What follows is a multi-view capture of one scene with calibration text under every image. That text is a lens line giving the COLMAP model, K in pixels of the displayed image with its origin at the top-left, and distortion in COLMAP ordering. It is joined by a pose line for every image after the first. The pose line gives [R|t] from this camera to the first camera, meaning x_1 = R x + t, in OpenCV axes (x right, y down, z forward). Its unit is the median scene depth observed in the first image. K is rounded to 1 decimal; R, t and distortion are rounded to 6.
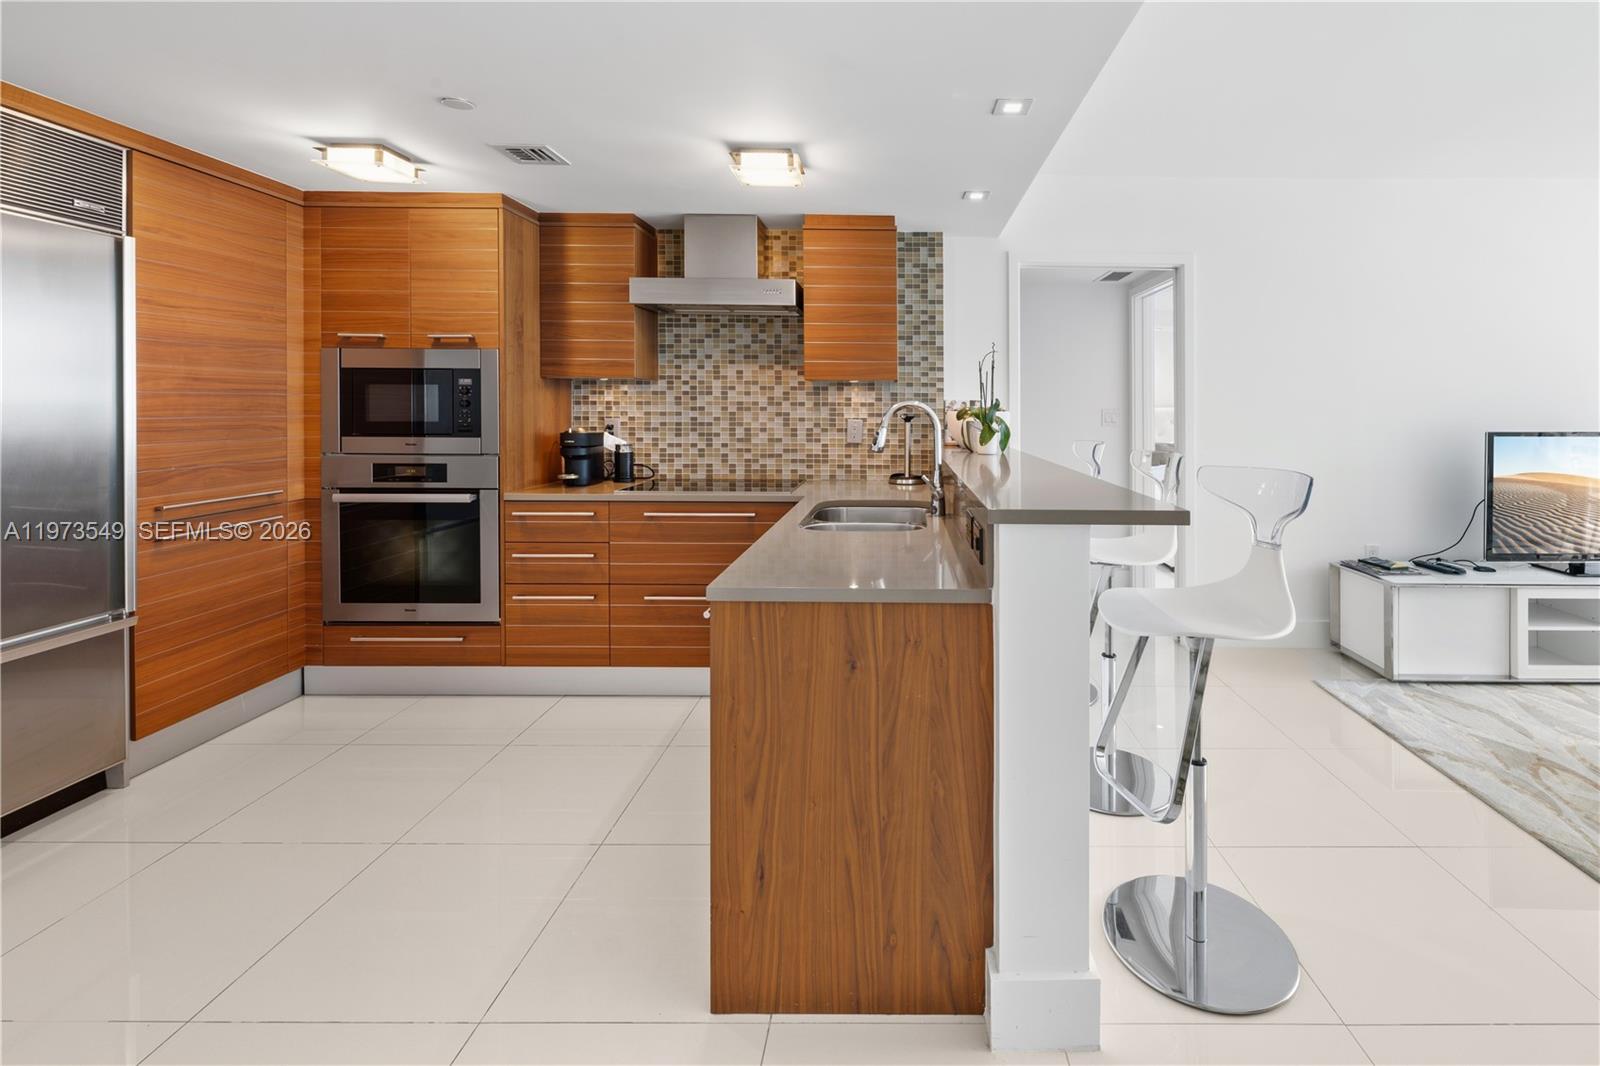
lens RADIAL K [[712.6, 0, 903.5], [0, 712.6, 422.3], [0, 0, 1]] dist [-0.002481, -0.000603]
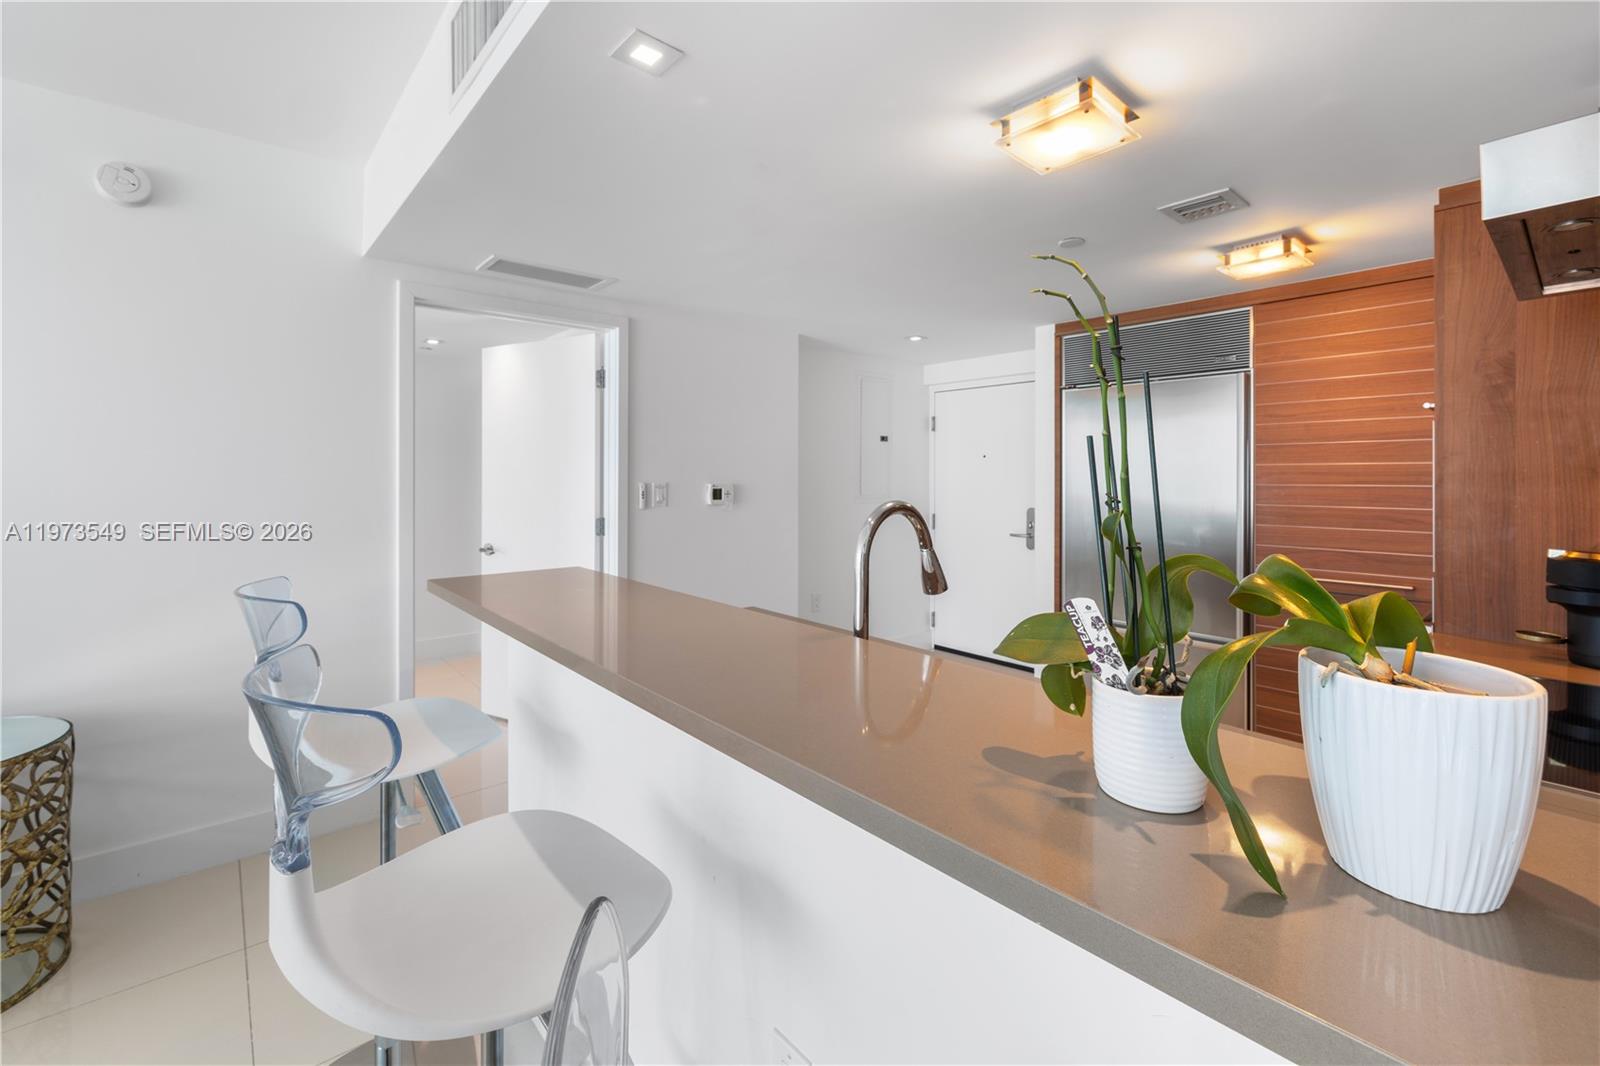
lens RADIAL K [[679.2, 0, 778.6], [0, 679.2, 470.1], [0, 0, 1]] dist [0.000036, 0.000203]
pose [[-0.770318, -0.013249, -0.637523, 0.273209], [-0.020254, 0.999788, 0.003695, -0.036661], [0.637339, 0.015758, -0.770423, 0.909308]]
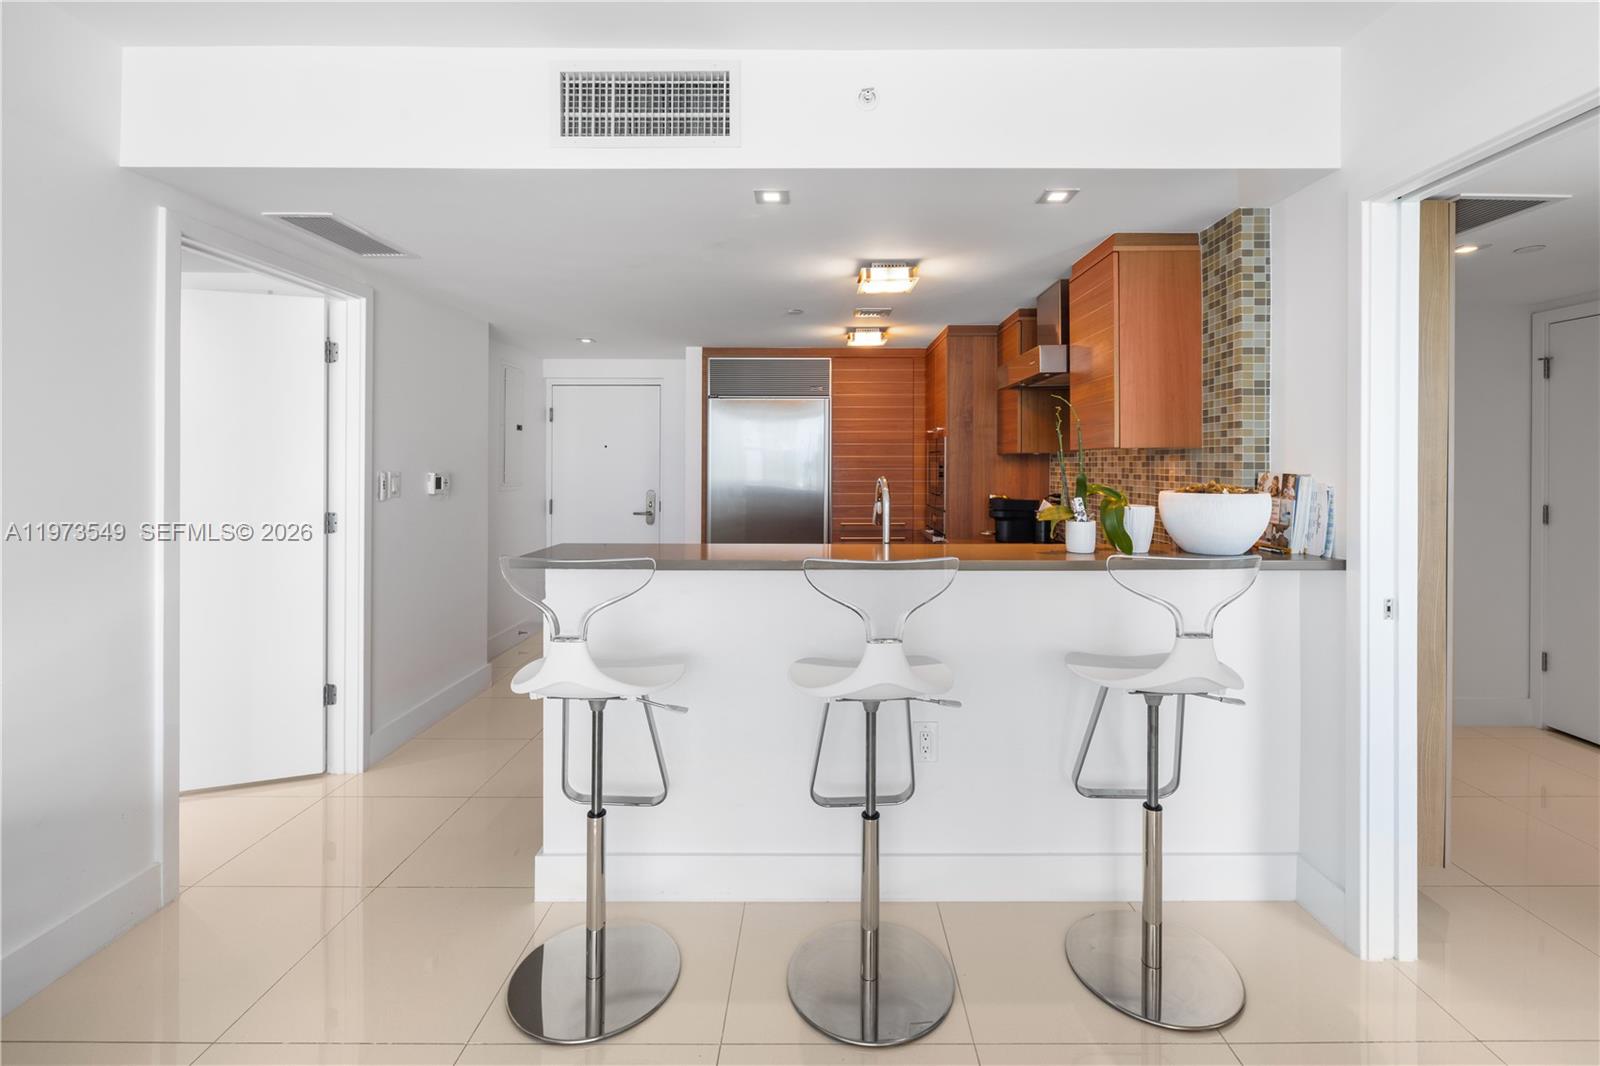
lens RADIAL K [[699.2, 0, 828.9], [0, 699.2, 466.1], [0, 0, 1]] dist [0.001281, 0.000233]
pose [[-0.006987, -0.003493, -0.999969, 0.677797], [-0.020678, 0.999781, -0.003348, -0.028088], [0.999762, 0.020654, -0.007057, 0.643685]]
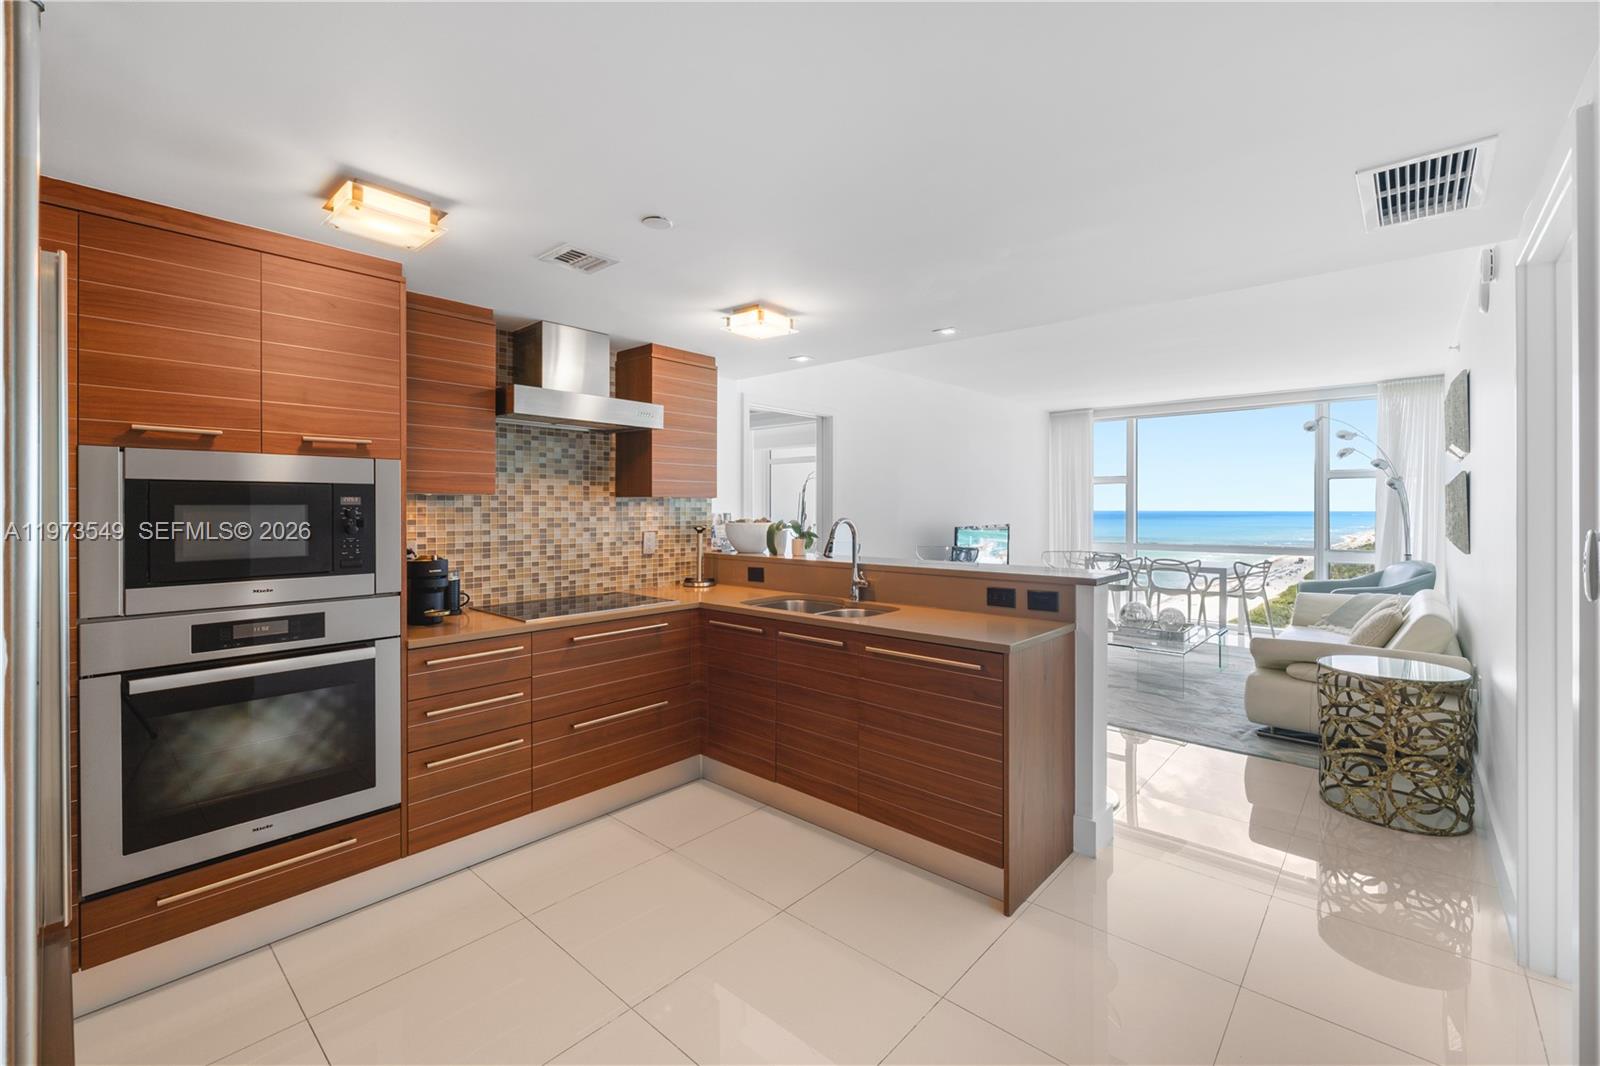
lens RADIAL K [[679.4, 0, 796.2], [0, 679.4, 514.1], [0, 0, 1]] dist [-0.001161, -0.000018]
pose [[0.675183, -0.014254, 0.737513, -0.683948], [0.020835, 0.999783, 0.000249, -0.027240], [-0.737356, 0.015198, 0.675333, 0.133716]]
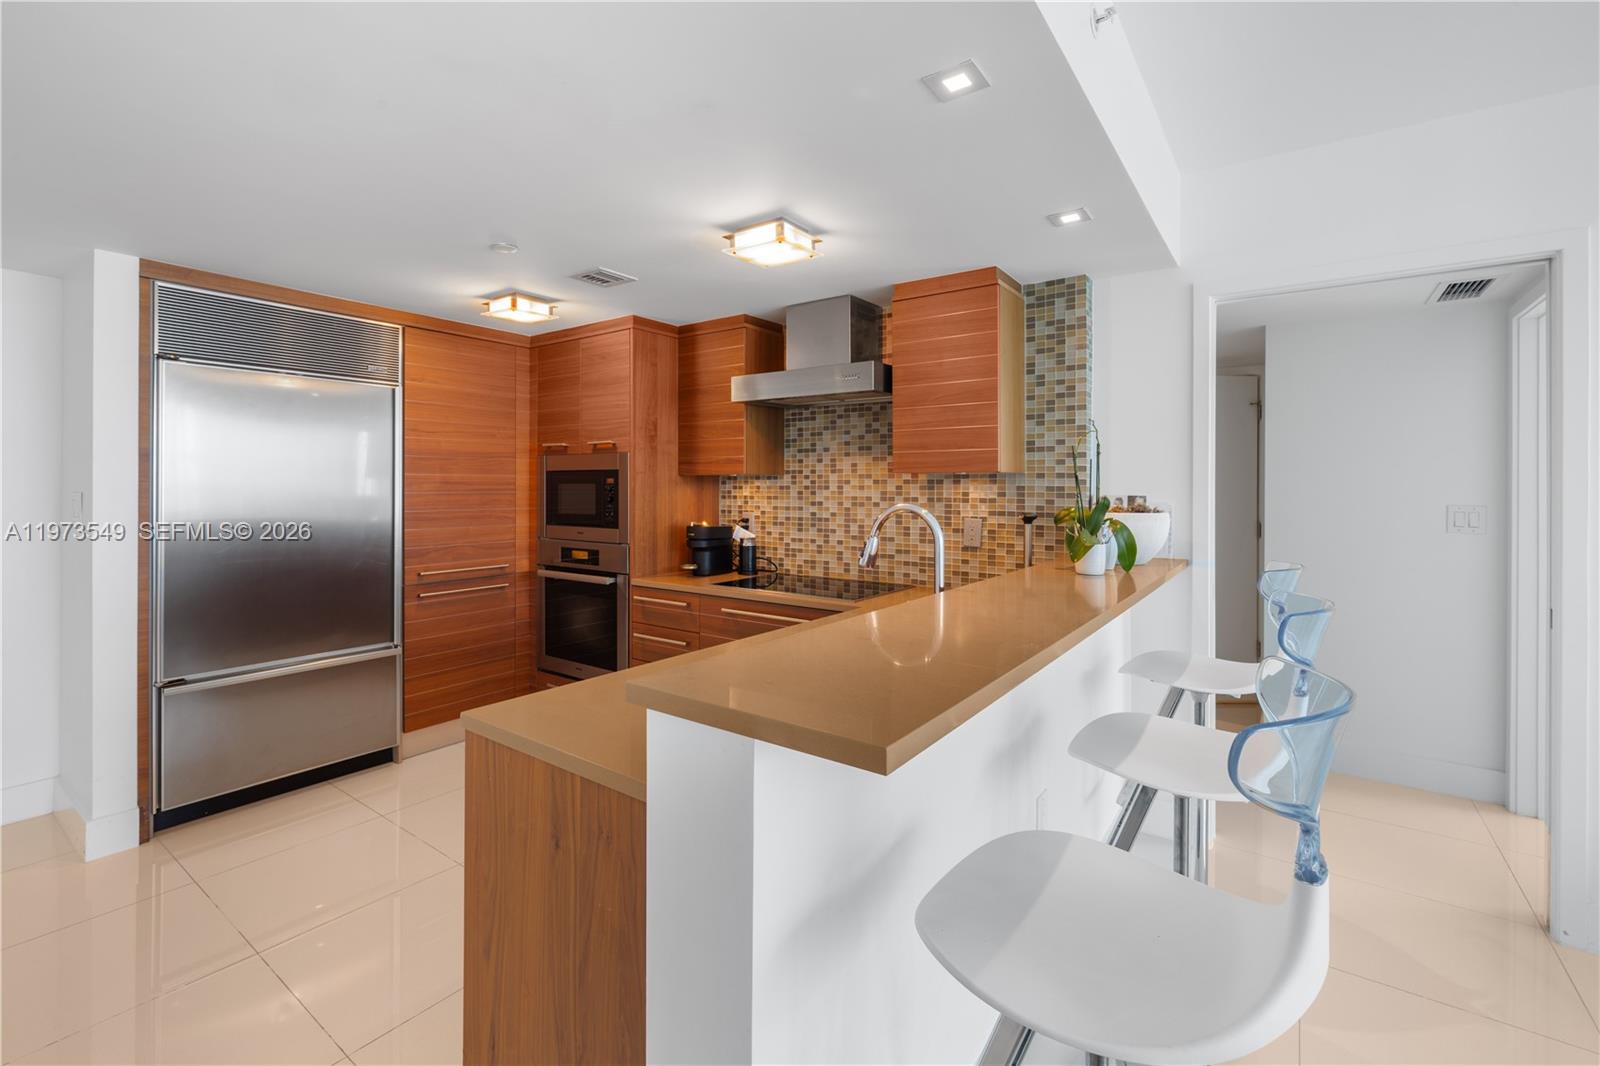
lens RADIAL K [[701.9, 0, 776.3], [0, 701.9, 502.1], [0, 0, 1]] dist [-0.001121, -0.000020]
pose [[0.792963, 0.008355, -0.609212, 0.250731], [-0.011304, 0.999936, -0.001000, -0.019565], [0.609165, 0.007680, 0.793007, 0.207319]]
